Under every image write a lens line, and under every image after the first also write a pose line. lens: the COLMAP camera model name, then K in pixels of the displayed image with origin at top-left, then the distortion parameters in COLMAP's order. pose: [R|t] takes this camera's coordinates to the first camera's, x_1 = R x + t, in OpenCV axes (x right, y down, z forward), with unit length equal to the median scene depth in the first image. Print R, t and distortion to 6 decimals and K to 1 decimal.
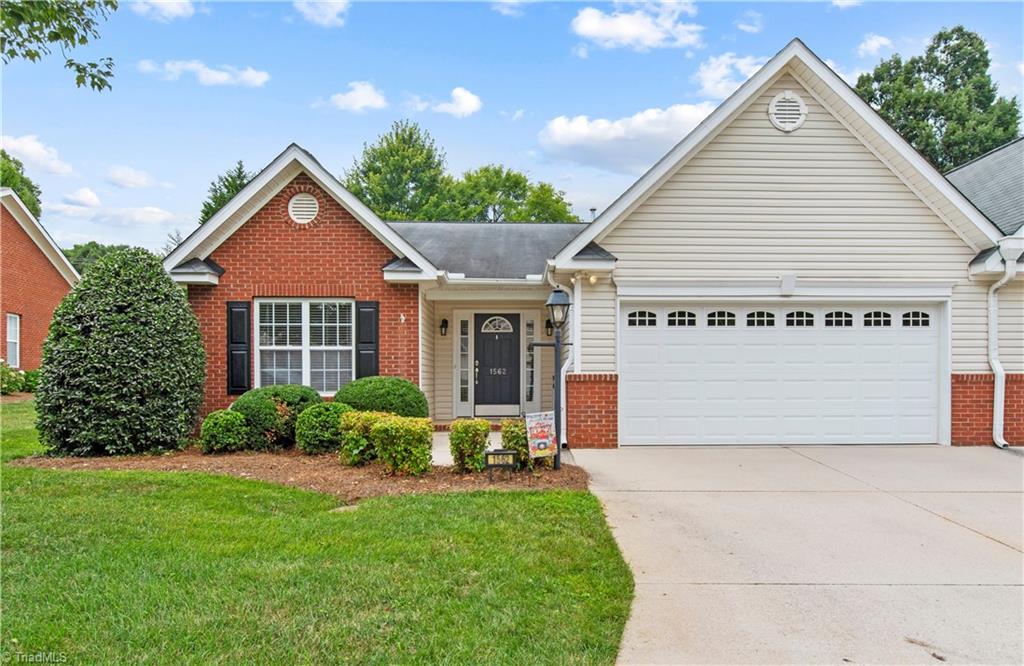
lens RADIAL K [[584.5, 0, 522.1], [0, 584.5, 362.6], [0, 0, 1]] dist [-0.005604, -0.003903]
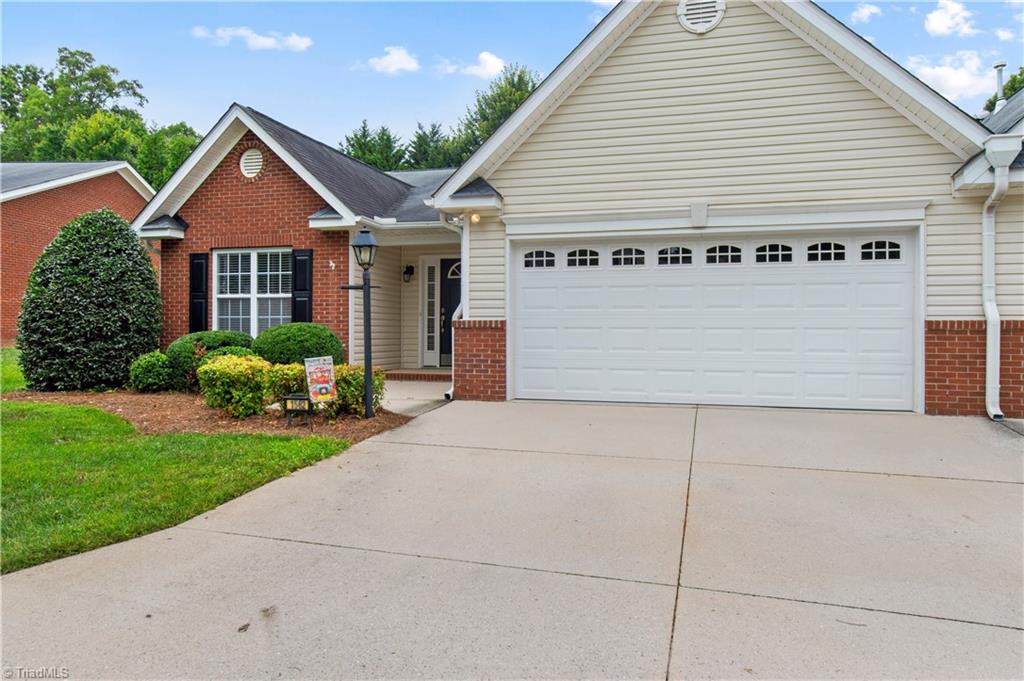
lens RADIAL K [[623.5, 0, 525.8], [0, 623.5, 306.6], [0, 0, 1]] dist [-0.010361, 0.006573]
pose [[0.961737, -0.005511, -0.273919, 0.408797], [0.001976, 0.999911, -0.013180, 0.009906], [0.273967, 0.012134, 0.961663, 0.060863]]
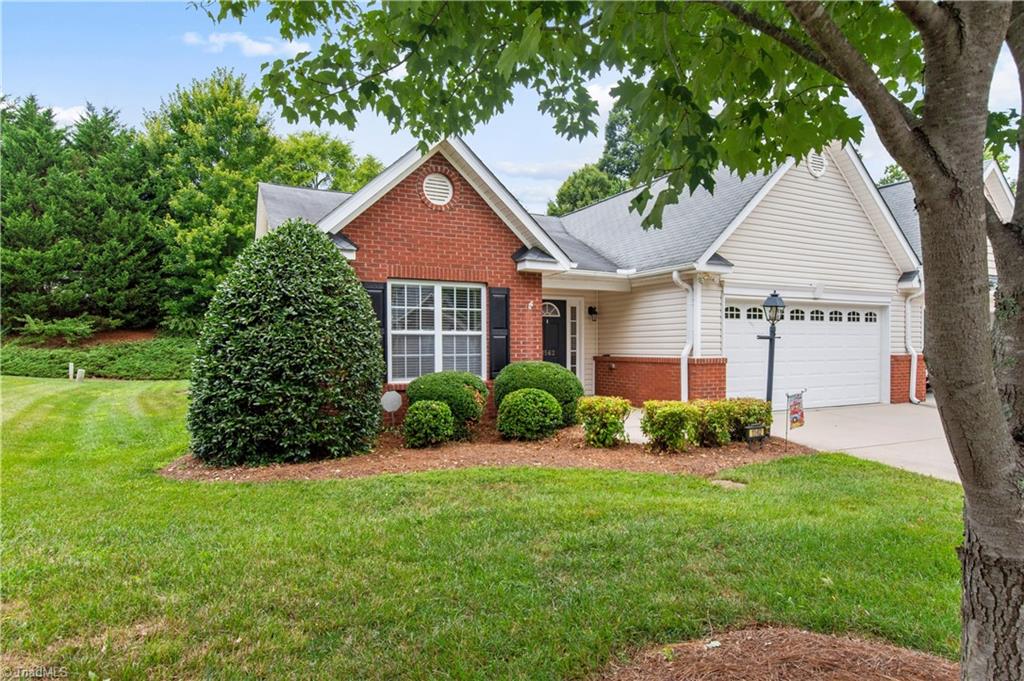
lens RADIAL K [[566.8, 0, 506.5], [0, 566.8, 335.6], [0, 0, 1]] dist [-0.011610, -0.002288]
pose [[0.910642, 0.005554, 0.413159, -0.664414], [-0.007664, 0.999965, 0.003451, -0.024559], [-0.413125, -0.006309, 0.910653, 0.091231]]
